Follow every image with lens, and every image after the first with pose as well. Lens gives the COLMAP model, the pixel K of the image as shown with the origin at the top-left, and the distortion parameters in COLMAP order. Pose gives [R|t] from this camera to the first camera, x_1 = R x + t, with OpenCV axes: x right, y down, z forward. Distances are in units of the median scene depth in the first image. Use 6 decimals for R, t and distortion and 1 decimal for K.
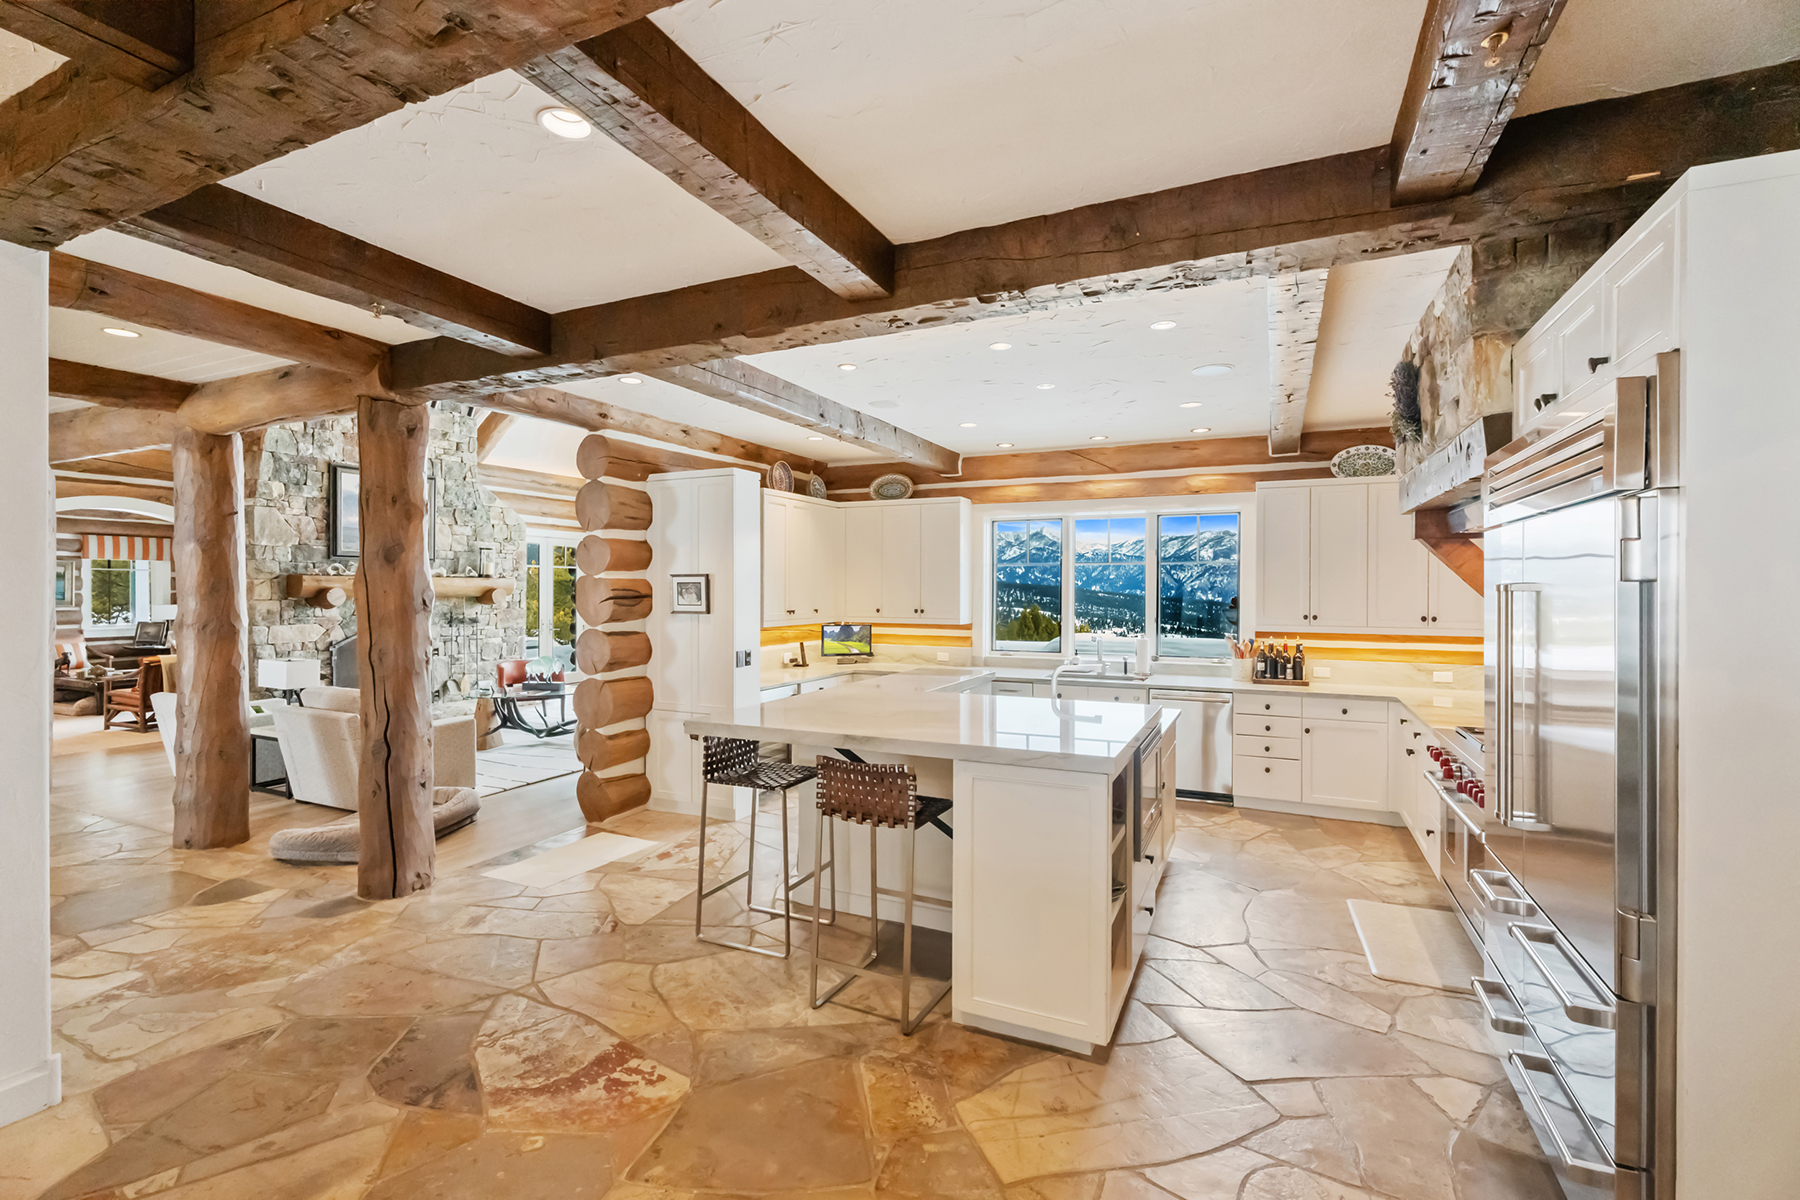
lens RADIAL K [[815.6, 0, 902.2], [0, 815.6, 594.2], [0, 0, 1]] dist [-0.001605, -0.000574]
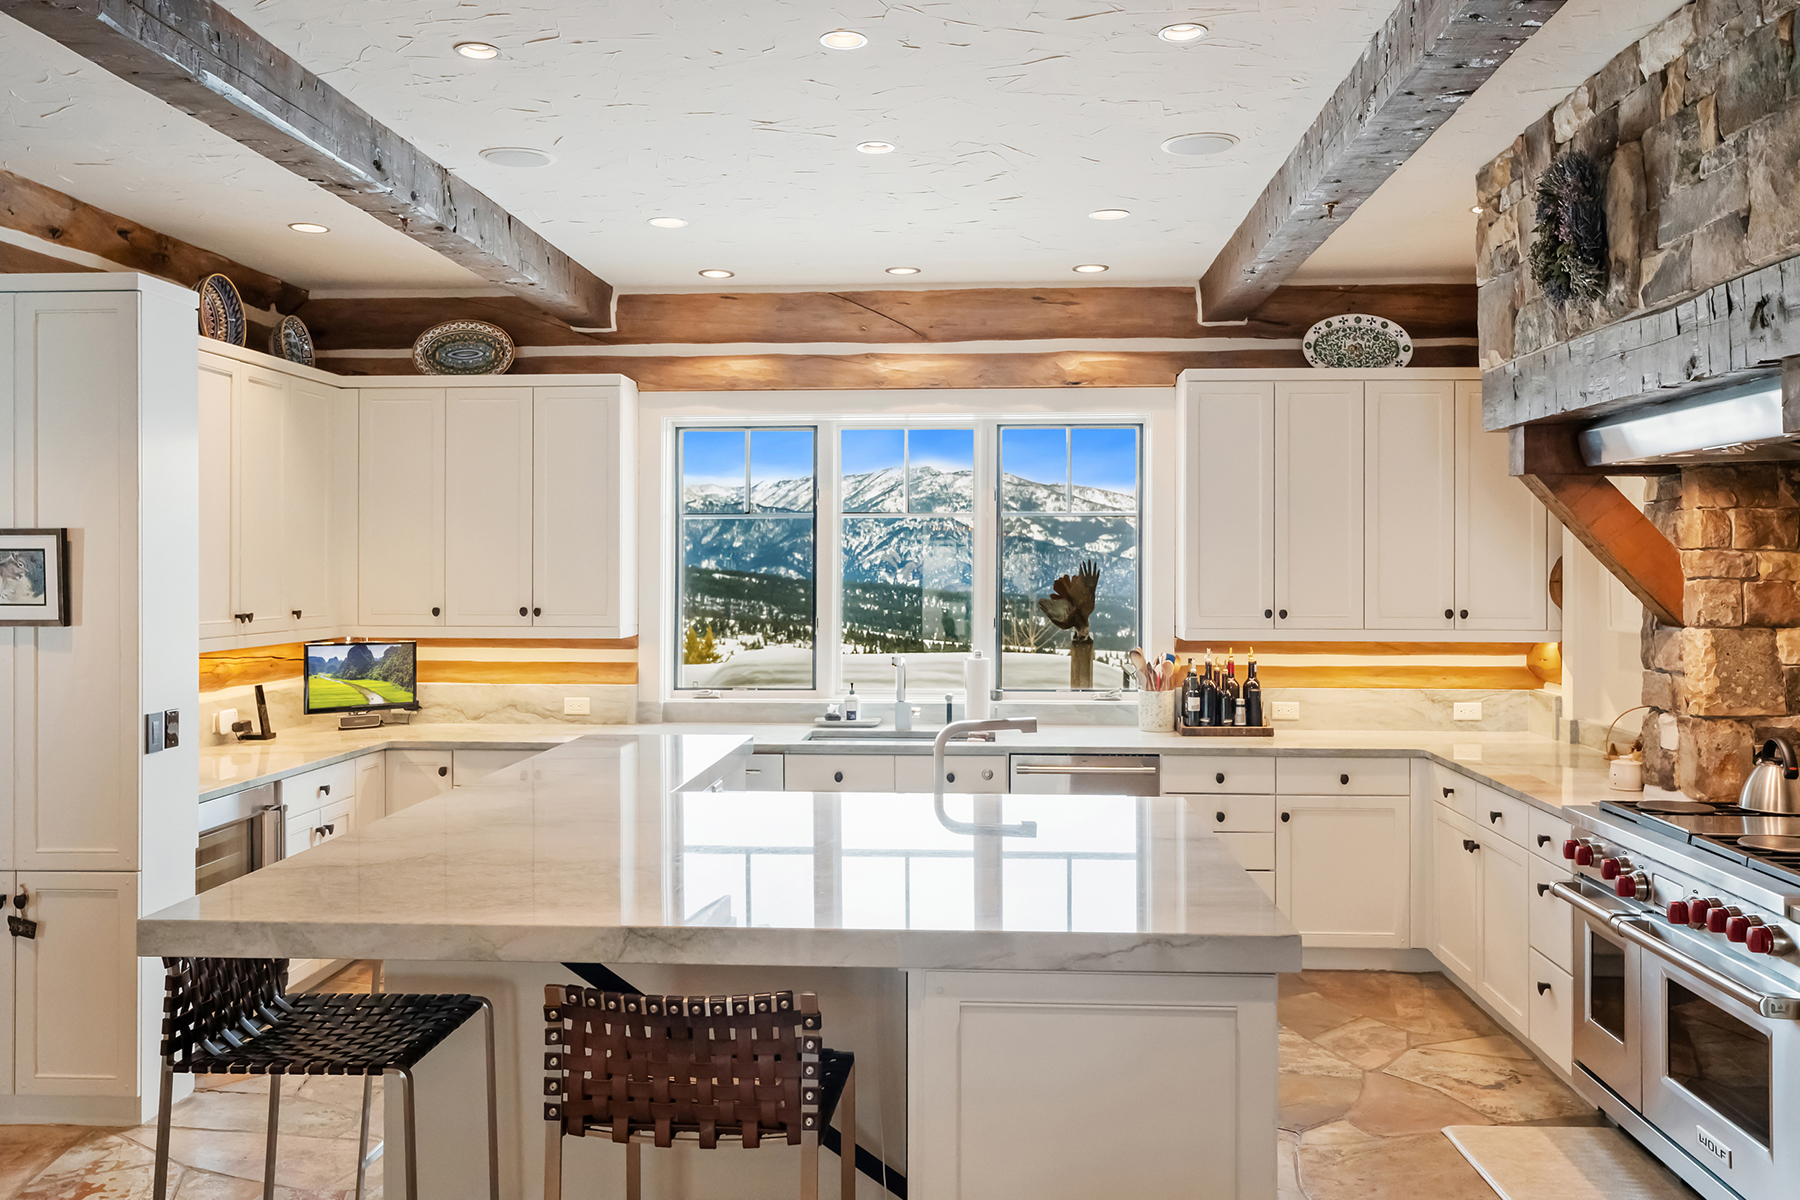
lens RADIAL K [[1477.9, 0, 907.5], [0, 1477.9, 569.7], [0, 0, 1]] dist [-0.033994, 0.084569]
pose [[0.930734, -0.002863, 0.365685, -0.098851], [0.004246, 0.999987, -0.002979, -0.000155], [-0.365671, 0.004326, 0.930734, 0.133634]]
